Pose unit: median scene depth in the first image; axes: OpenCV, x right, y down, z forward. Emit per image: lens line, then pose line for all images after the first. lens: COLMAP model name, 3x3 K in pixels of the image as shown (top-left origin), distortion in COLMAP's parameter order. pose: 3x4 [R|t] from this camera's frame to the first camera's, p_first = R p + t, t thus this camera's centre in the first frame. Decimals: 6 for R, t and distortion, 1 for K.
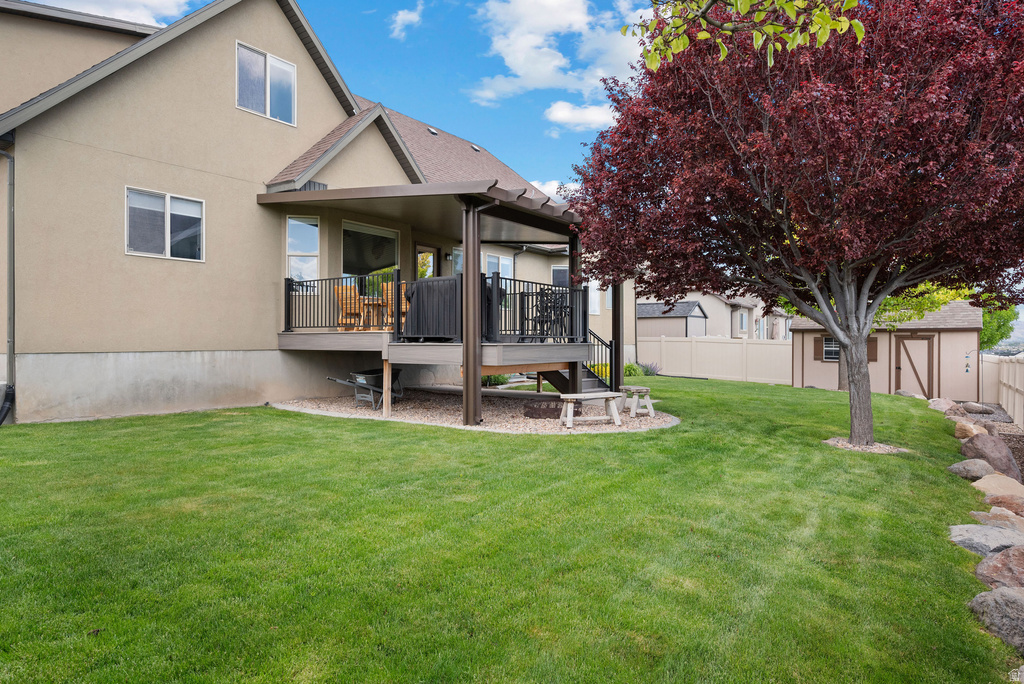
lens RADIAL K [[566.4, 0, 512.3], [0, 566.4, 343.4], [0, 0, 1]] dist [-0.003502, 0.002961]
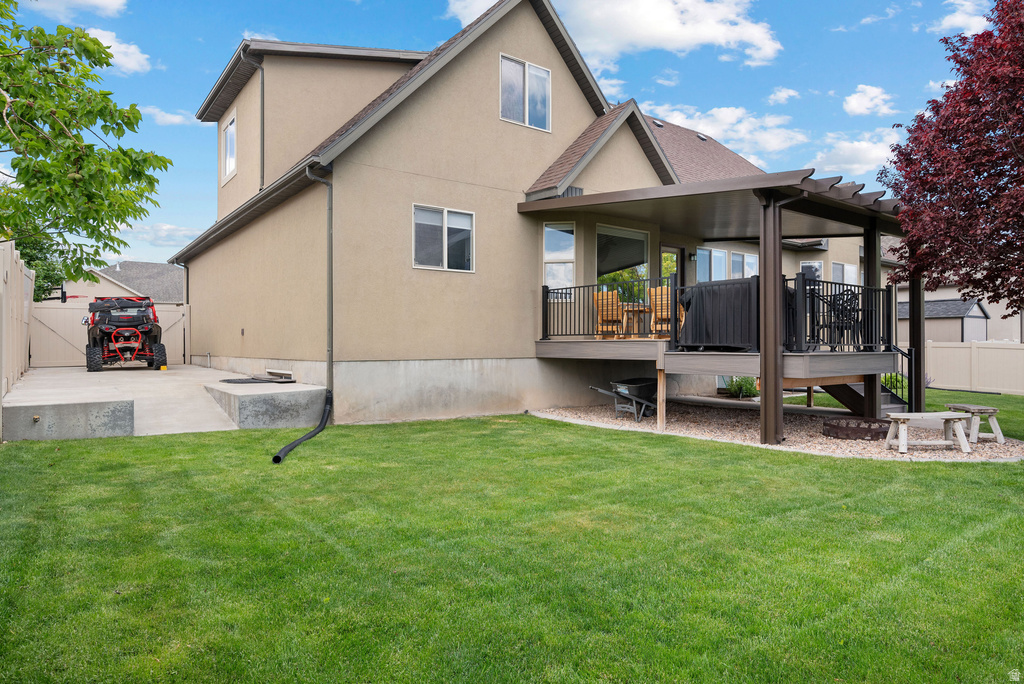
lens RADIAL K [[592.7, 0, 511.8], [0, 592.7, 343.0], [0, 0, 1]] dist [0.000122, -0.000231]
pose [[0.961365, -0.001547, -0.275273, -0.190873], [-0.000329, 0.999977, -0.006768, -0.008615], [0.275277, 0.006597, 0.961342, -0.016847]]
